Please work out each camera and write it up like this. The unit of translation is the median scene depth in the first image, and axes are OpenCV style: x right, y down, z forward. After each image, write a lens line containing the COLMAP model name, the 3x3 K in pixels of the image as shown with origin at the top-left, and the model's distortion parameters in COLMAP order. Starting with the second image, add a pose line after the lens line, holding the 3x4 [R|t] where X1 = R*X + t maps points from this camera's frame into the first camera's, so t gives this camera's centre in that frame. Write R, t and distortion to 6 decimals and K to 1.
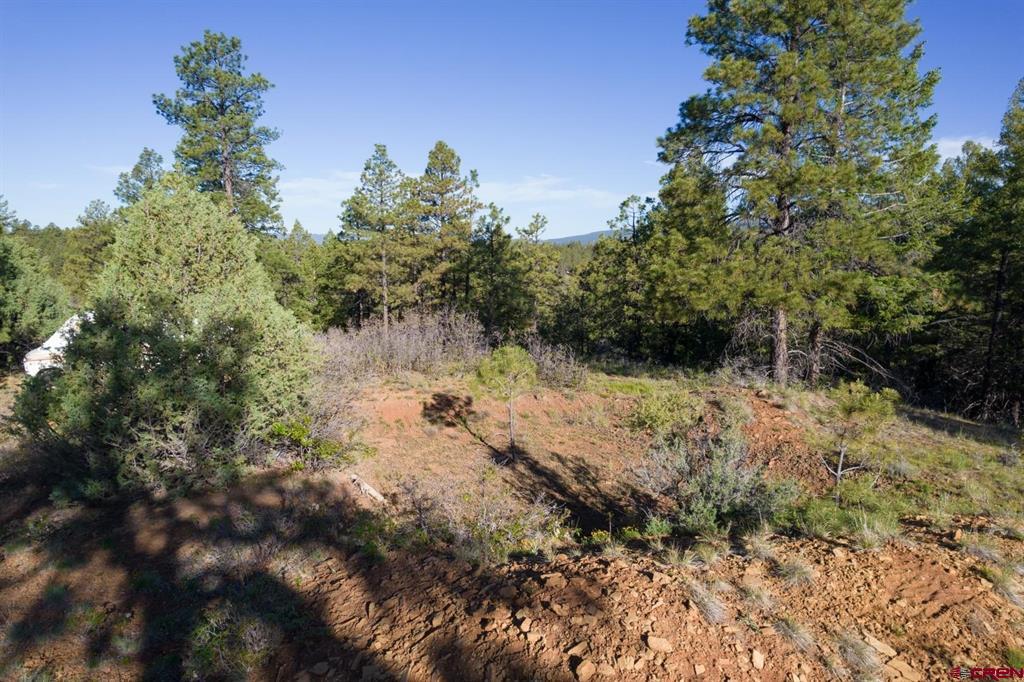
lens RADIAL K [[620.4, 0, 511.2], [0, 620.4, 344.6], [0, 0, 1]] dist [0.082896, -0.063927]
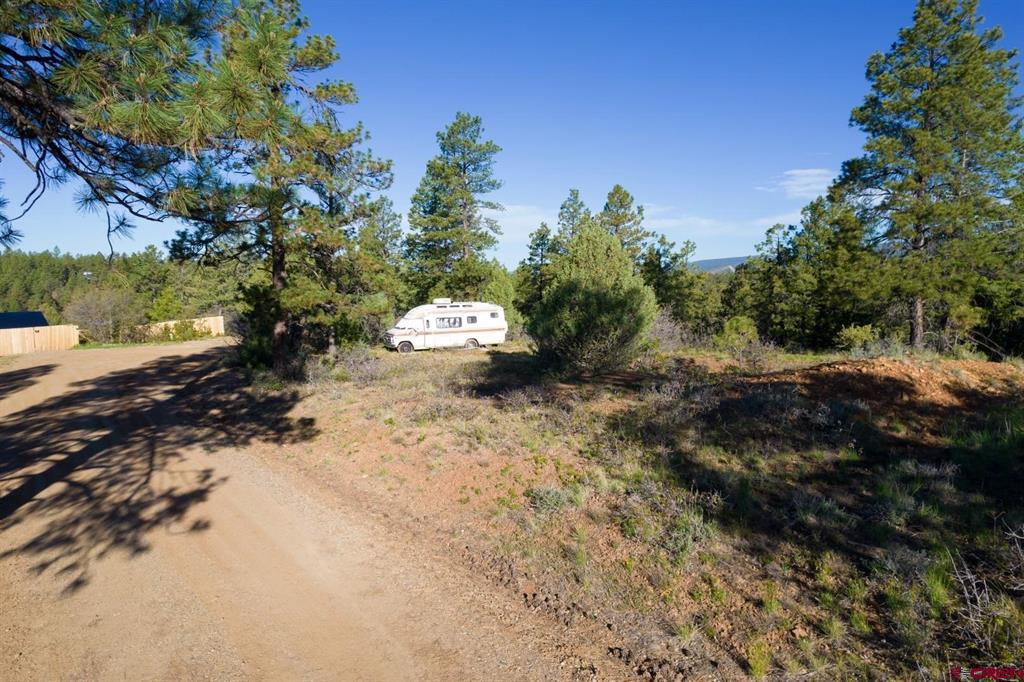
lens RADIAL K [[620.4, 0, 511.2], [0, 620.4, 344.6], [0, 0, 1]] dist [0.082896, -0.063927]
pose [[0.988060, 0.017035, -0.153123, -0.136213], [-0.024129, 0.998714, -0.044590, 0.065774], [0.152167, 0.047752, 0.987201, -0.290274]]
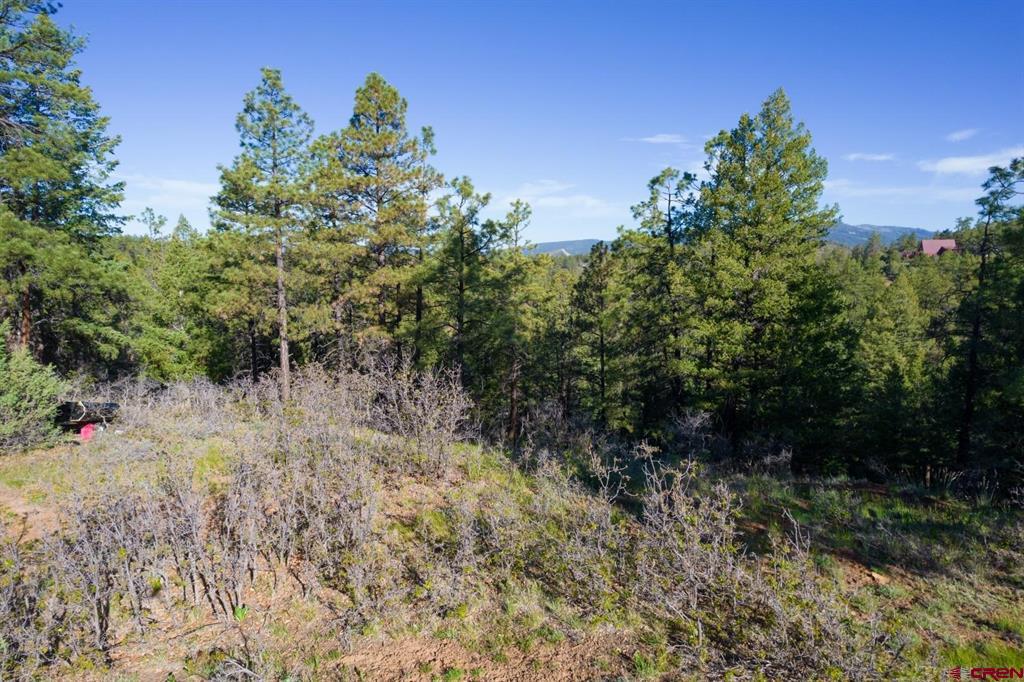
lens RADIAL K [[620.4, 0, 511.2], [0, 620.4, 344.6], [0, 0, 1]] dist [0.082896, -0.063927]
pose [[0.995275, -0.012992, 0.096219, -0.044487], [0.014766, 0.999733, -0.017747, -0.046177], [-0.095963, 0.019084, 0.995202, 0.397119]]
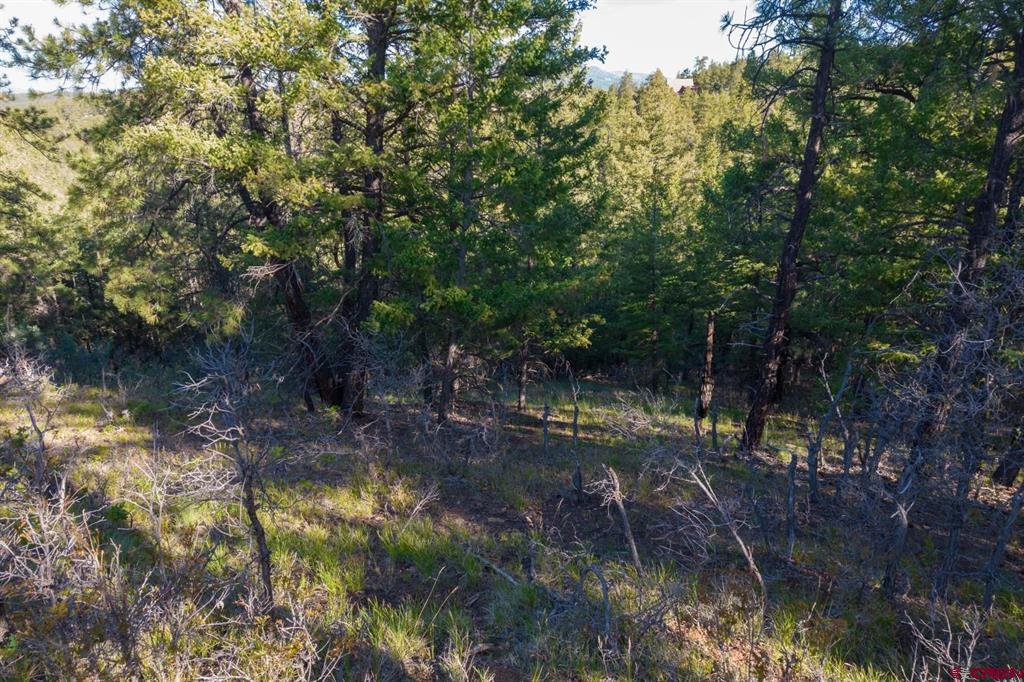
lens RADIAL K [[620.4, 0, 511.2], [0, 620.4, 344.6], [0, 0, 1]] dist [0.082896, -0.063927]
pose [[0.903105, -0.145853, 0.403891, 0.203996], [0.056375, 0.972680, 0.225200, -0.004507], [-0.425703, -0.180610, 0.886655, 0.754239]]
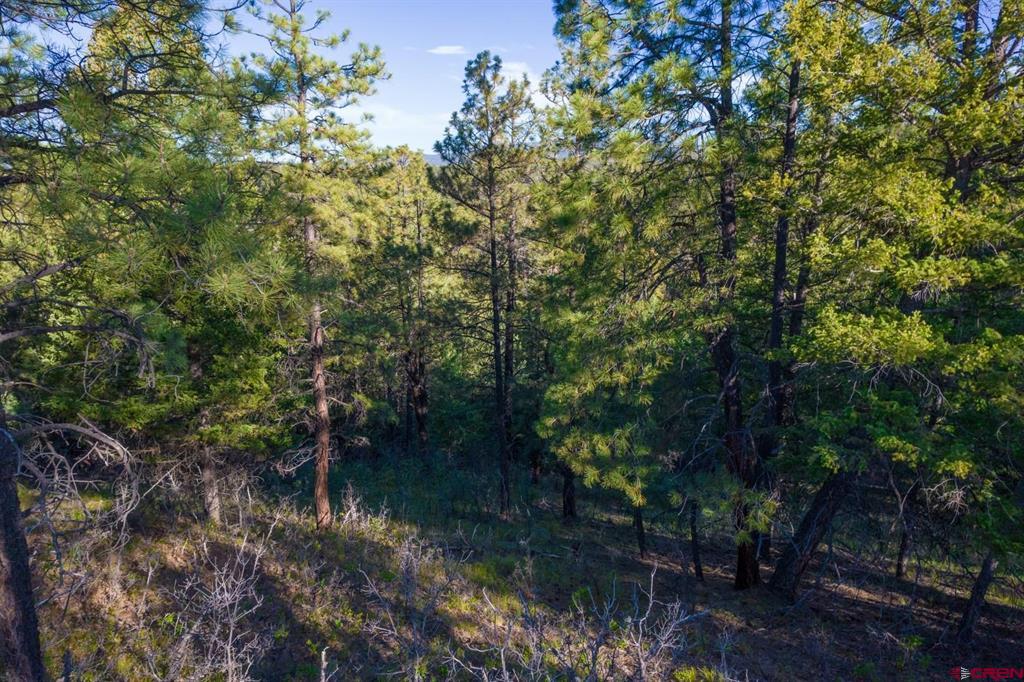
lens RADIAL K [[620.4, 0, 511.2], [0, 620.4, 344.6], [0, 0, 1]] dist [0.082896, -0.063927]
pose [[0.931698, -0.094405, 0.350752, 0.023872], [0.055247, 0.991231, 0.120038, -0.060298], [-0.359008, -0.092461, 0.928743, 0.895112]]
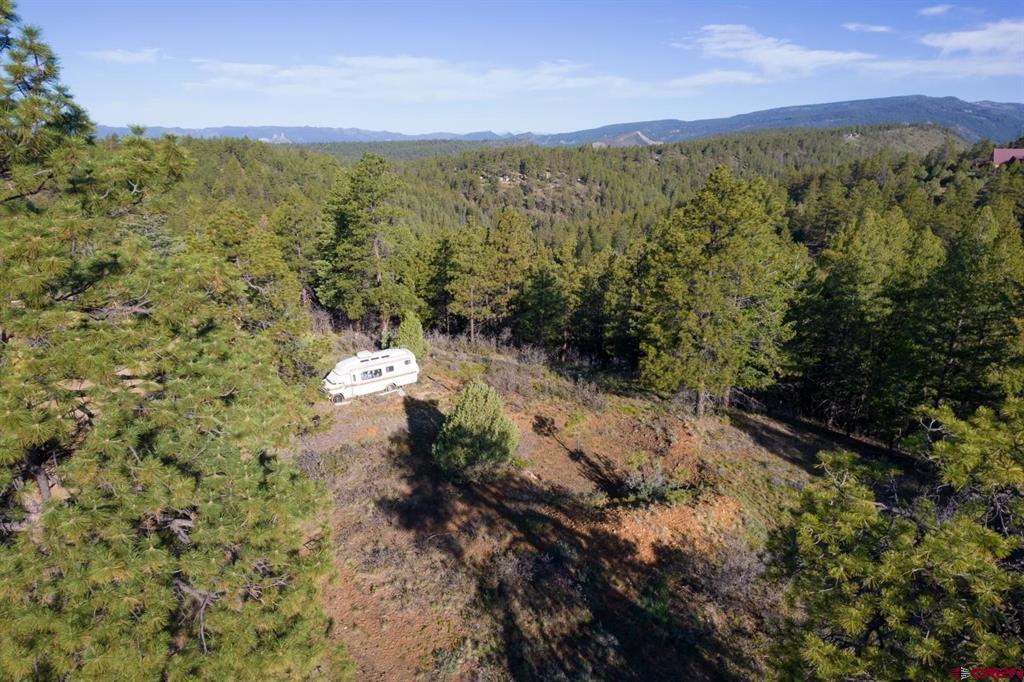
lens RADIAL K [[620.4, 0, 511.2], [0, 620.4, 344.6], [0, 0, 1]] dist [0.082896, -0.063927]
pose [[0.999934, 0.003226, -0.010988, -0.094730], [-0.001446, 0.987386, 0.158322, -0.255128], [0.011360, -0.158296, 0.987326, -0.538562]]
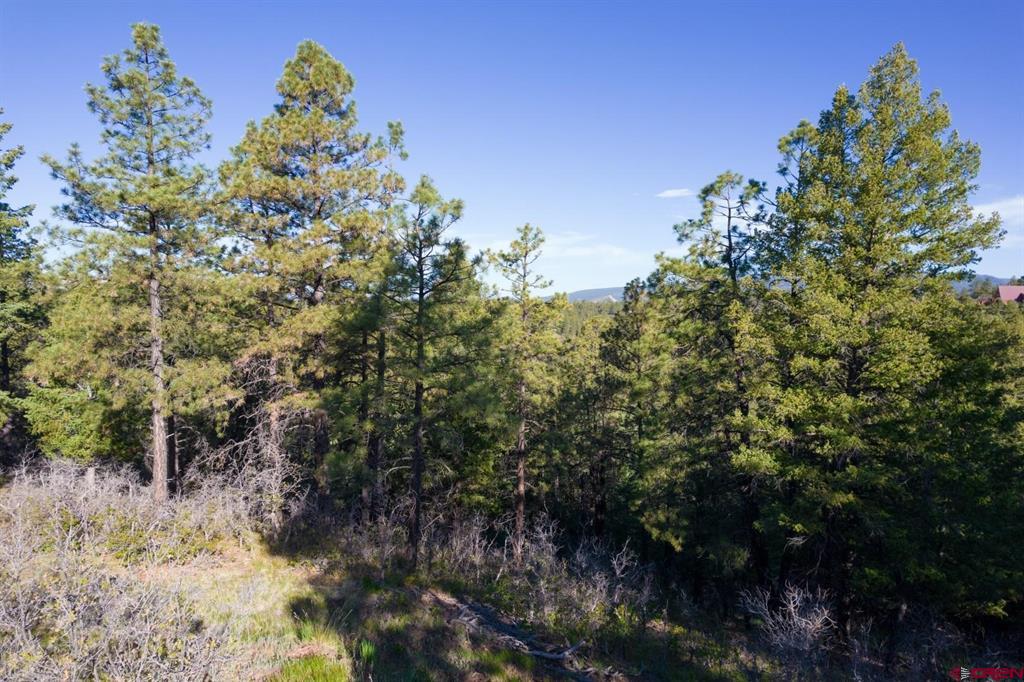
lens RADIAL K [[620.4, 0, 511.2], [0, 620.4, 344.6], [0, 0, 1]] dist [0.082896, -0.063927]
pose [[0.999758, -0.000388, 0.021986, 0.022045], [0.002404, 0.995781, -0.091735, -0.072623], [-0.021857, 0.091766, 0.995541, 0.606652]]
